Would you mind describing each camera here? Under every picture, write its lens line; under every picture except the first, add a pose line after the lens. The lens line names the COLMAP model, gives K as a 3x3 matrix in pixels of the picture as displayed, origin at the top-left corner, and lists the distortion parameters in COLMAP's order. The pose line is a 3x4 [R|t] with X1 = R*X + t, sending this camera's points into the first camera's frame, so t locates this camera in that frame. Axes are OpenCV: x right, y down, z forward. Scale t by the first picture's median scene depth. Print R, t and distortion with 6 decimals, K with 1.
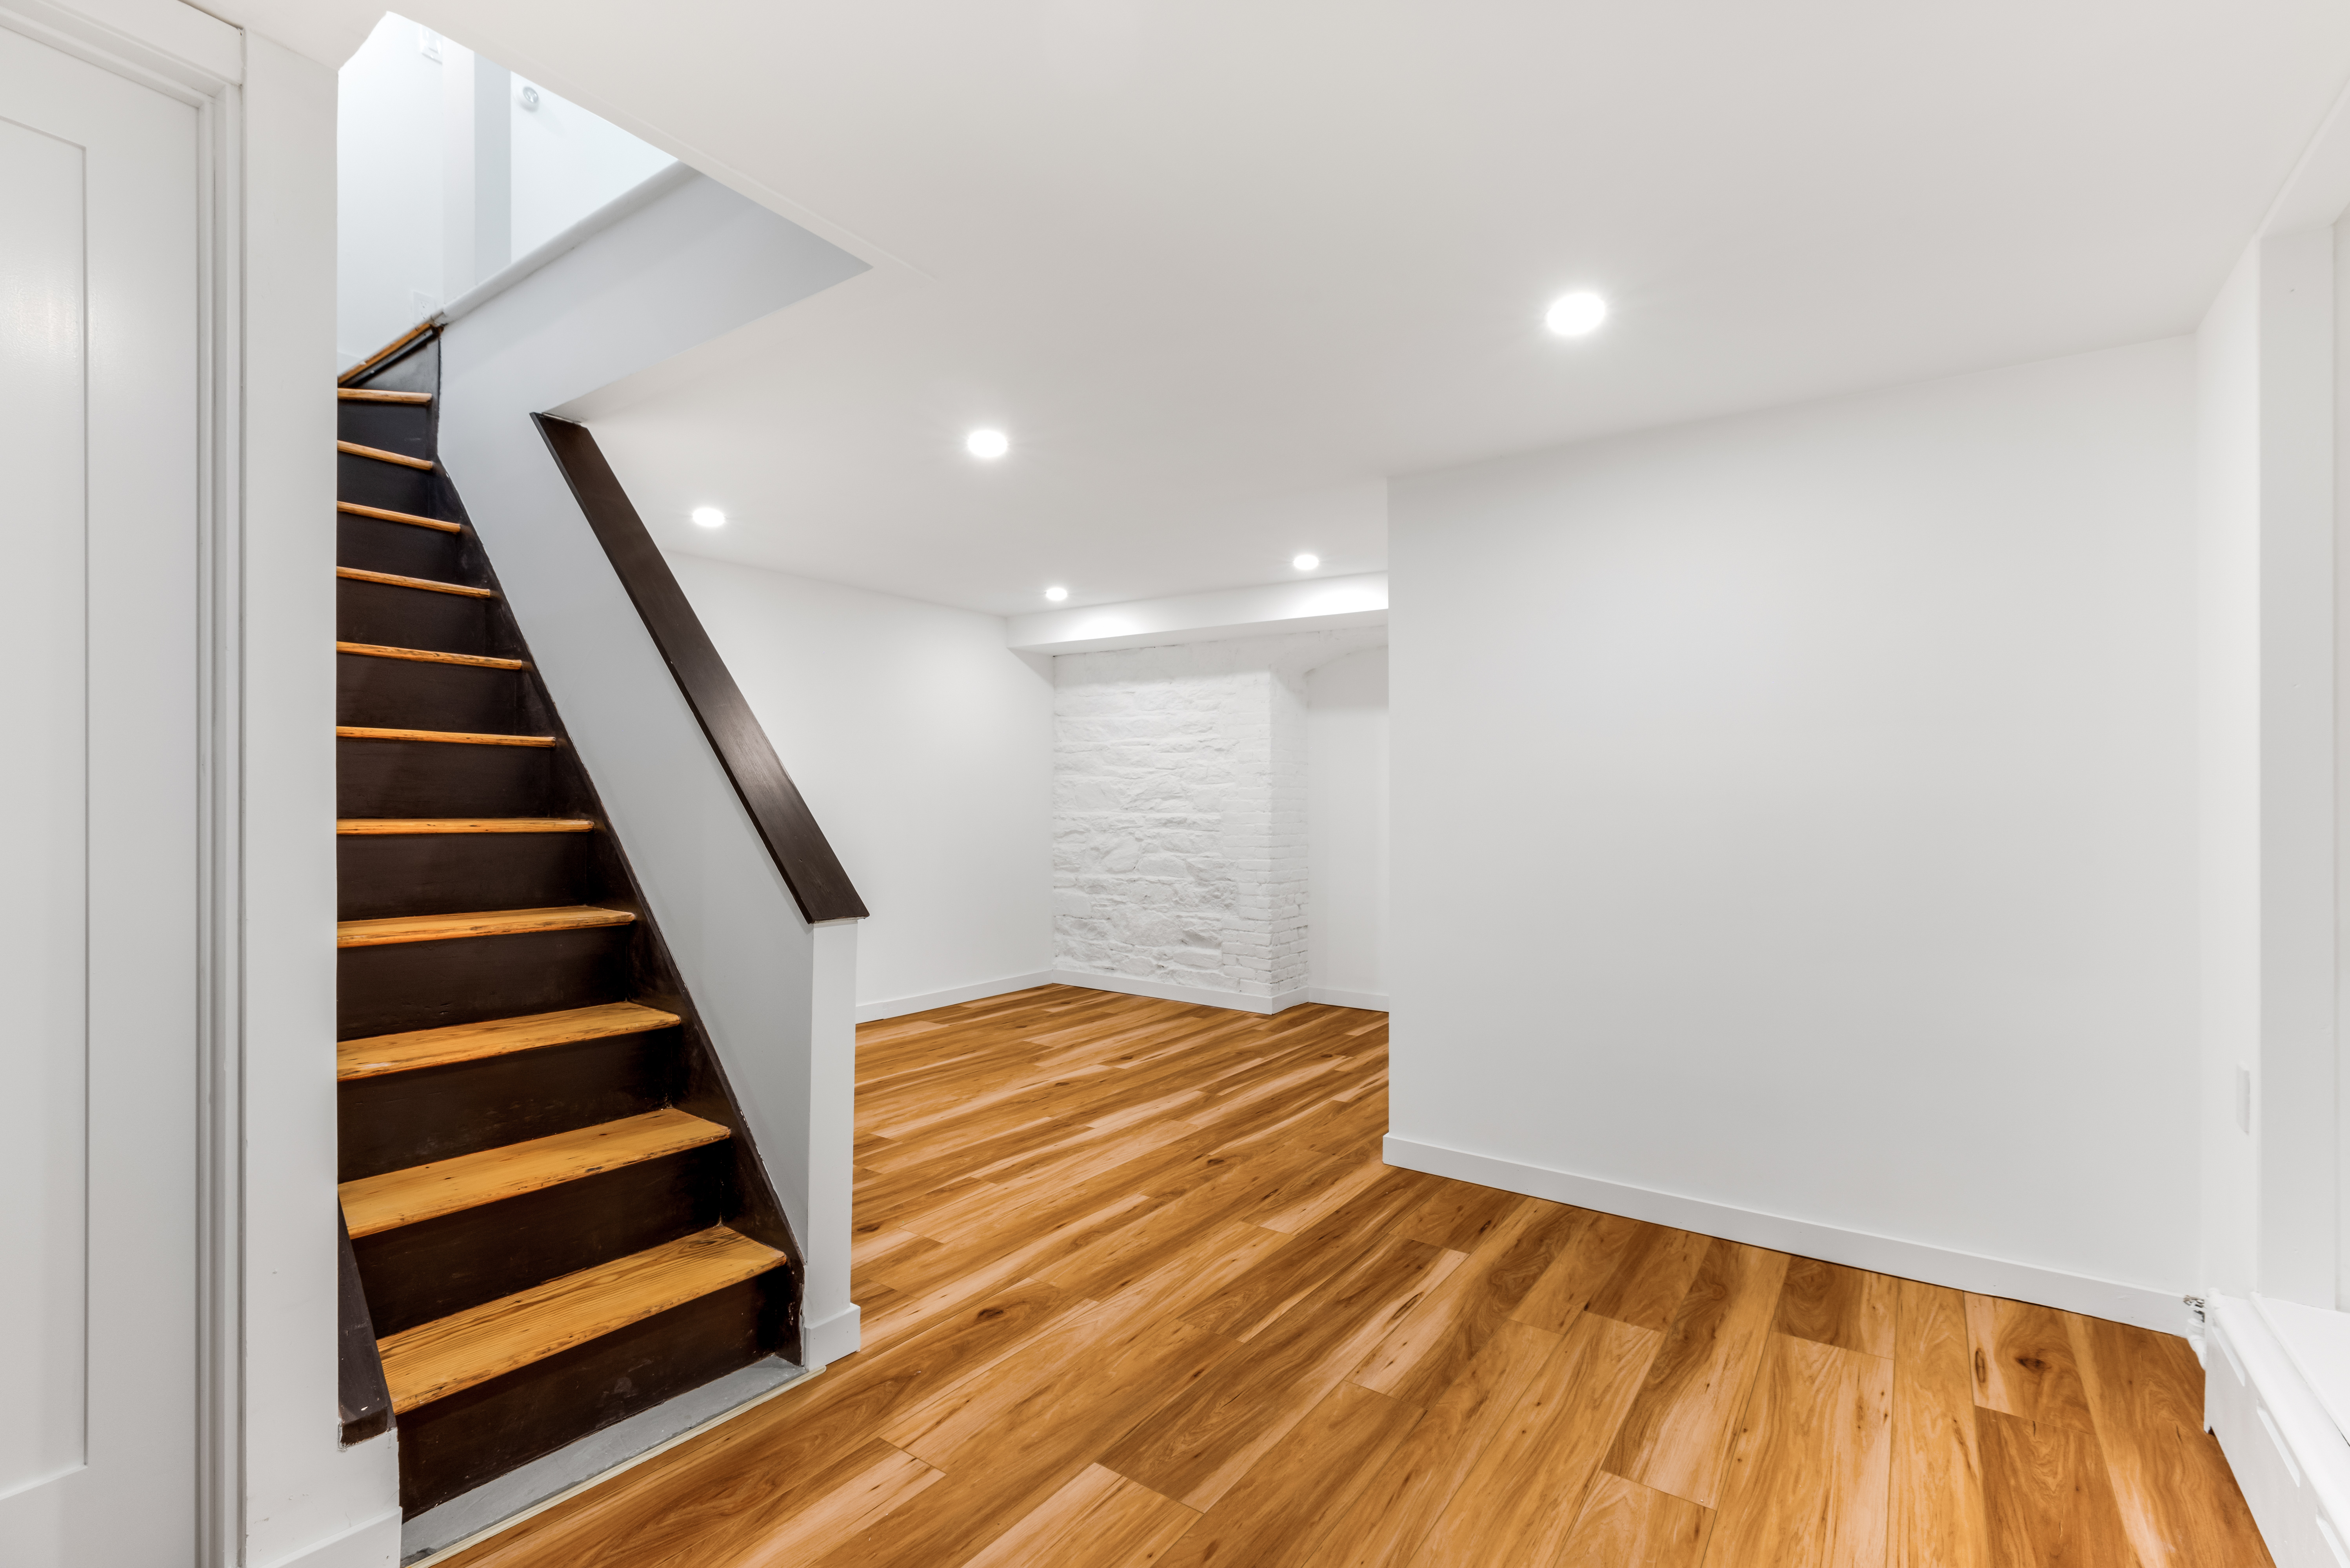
lens RADIAL K [[1057.7, 0, 1178.3], [0, 1057.7, 791.2], [0, 0, 1]] dist [0.005170, -0.000063]
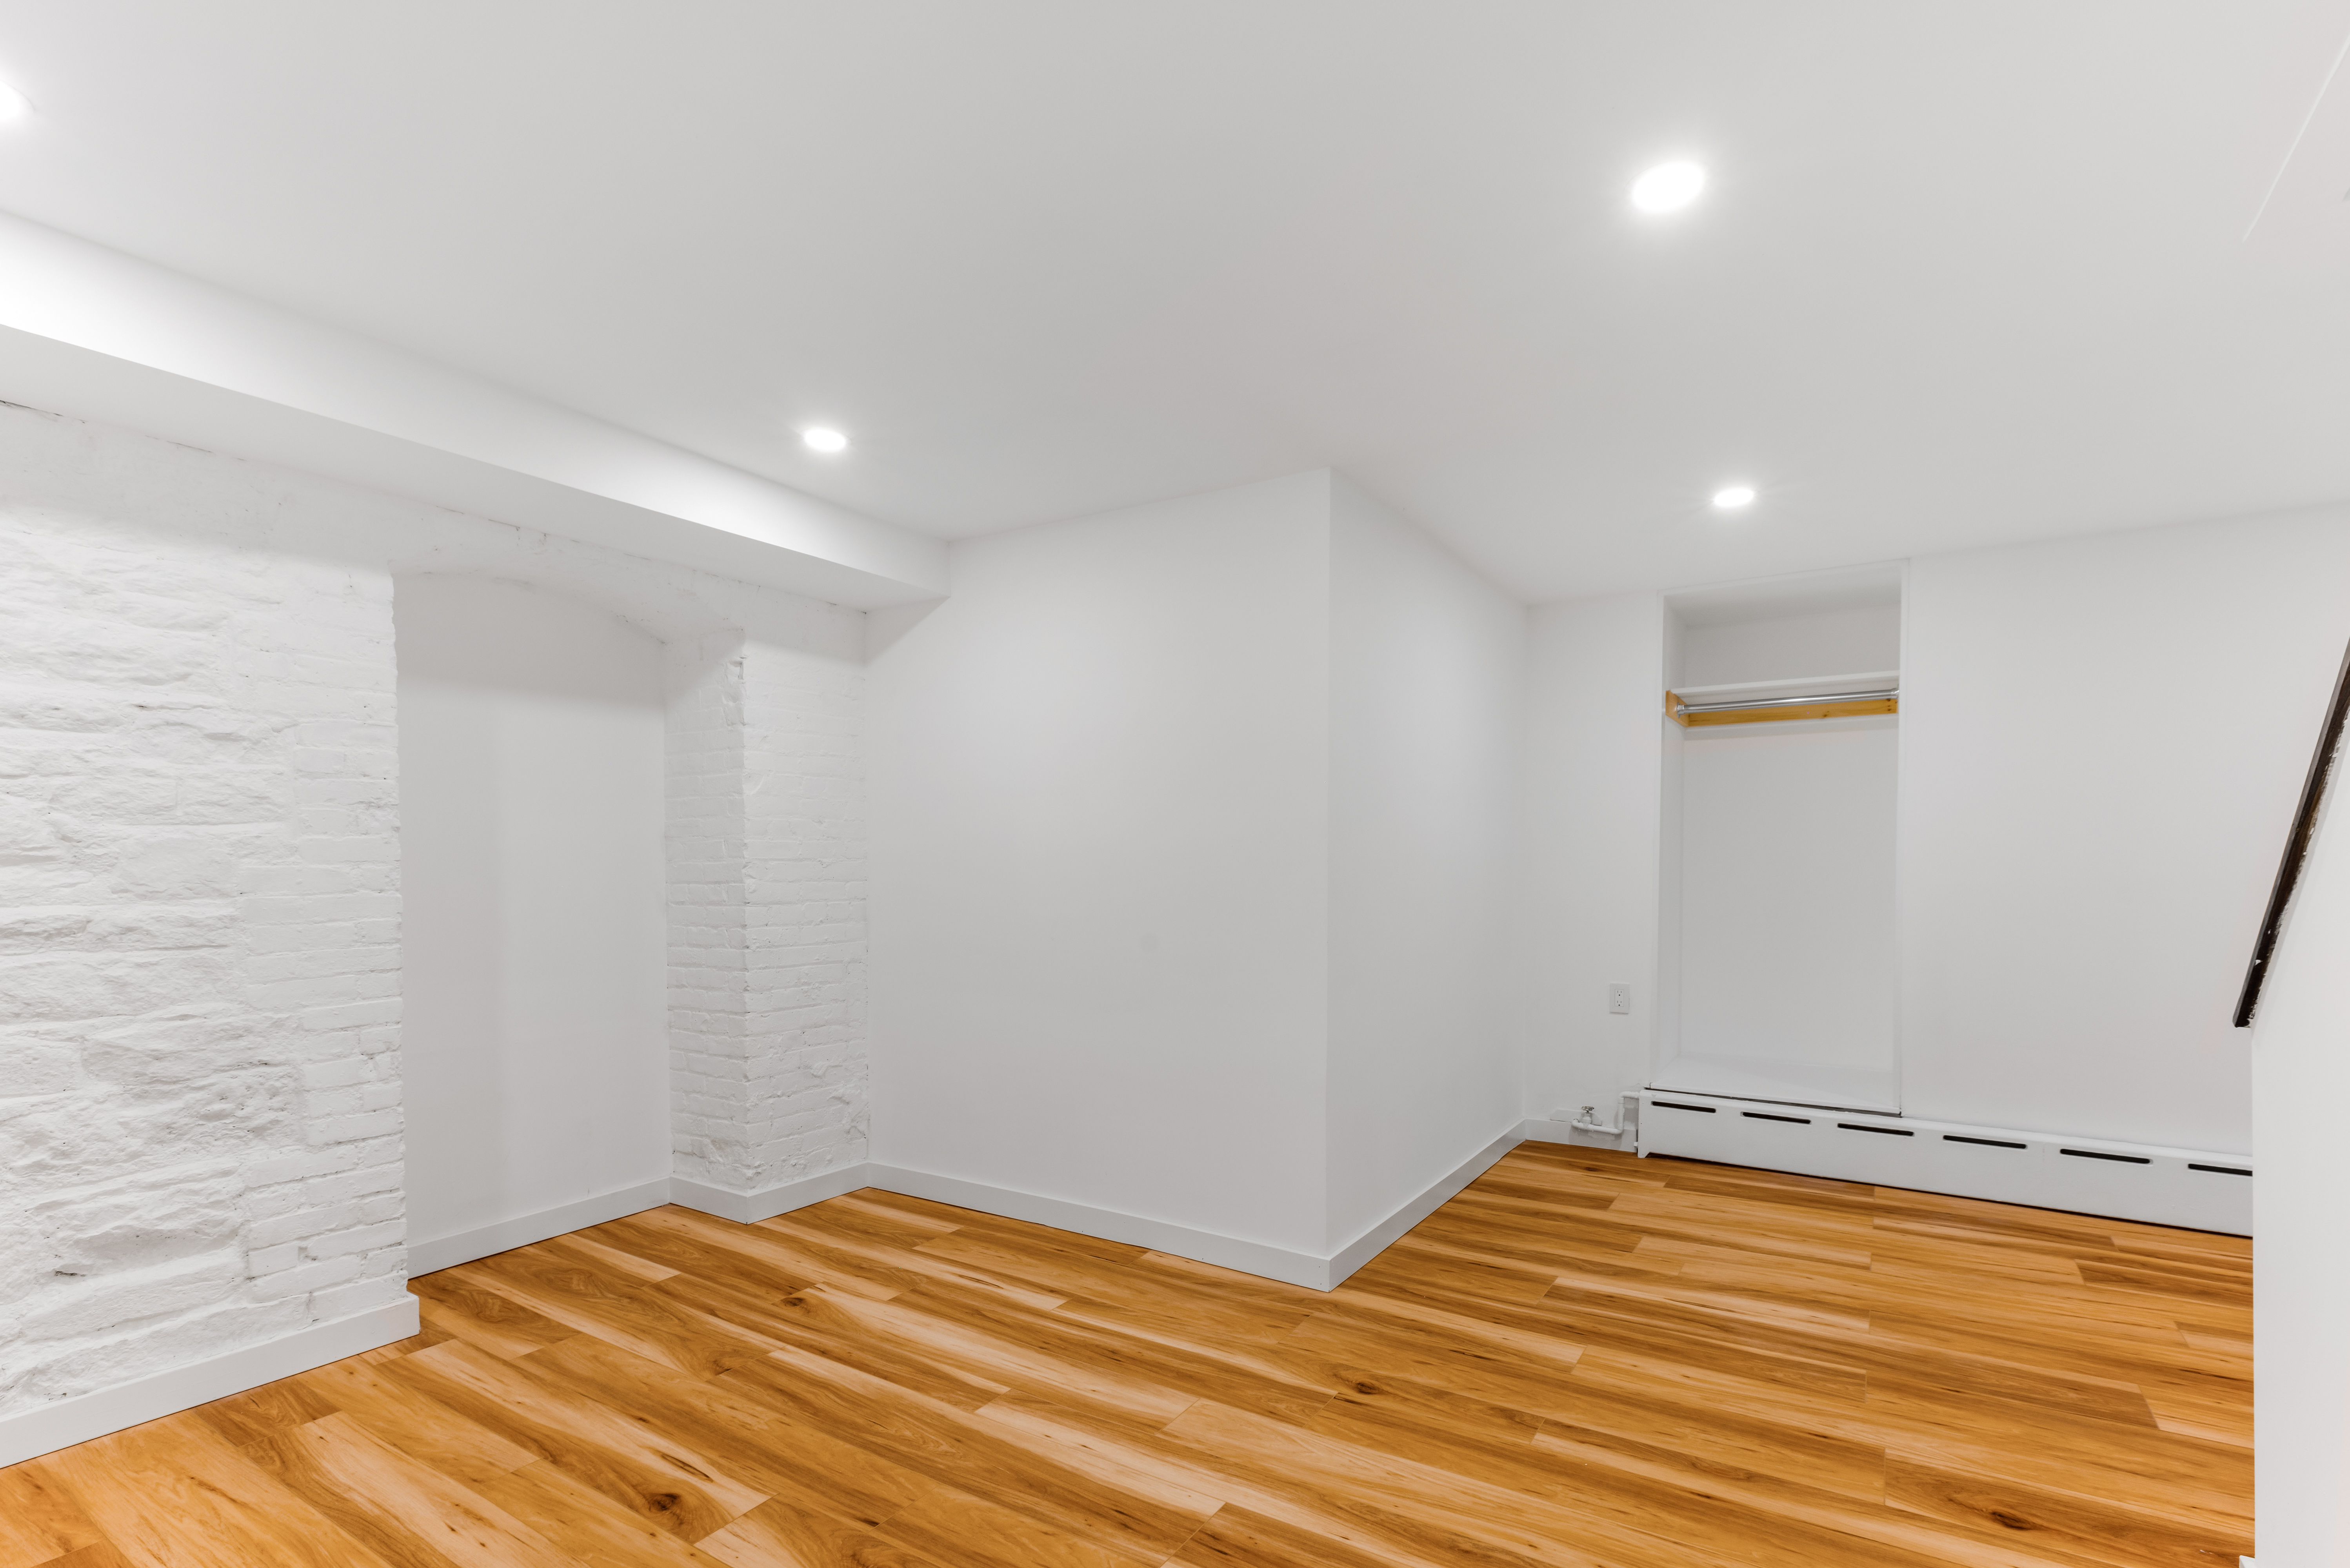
lens RADIAL K [[1057.7, 0, 1255.5], [0, 1057.7, 881.2], [0, 0, 1]] dist [0.005170, -0.000063]
pose [[-0.042362, -0.024723, 0.998796, -0.576854], [-0.003375, 0.999692, 0.024602, 0.004552], [-0.999097, -0.002329, -0.042433, 0.995269]]
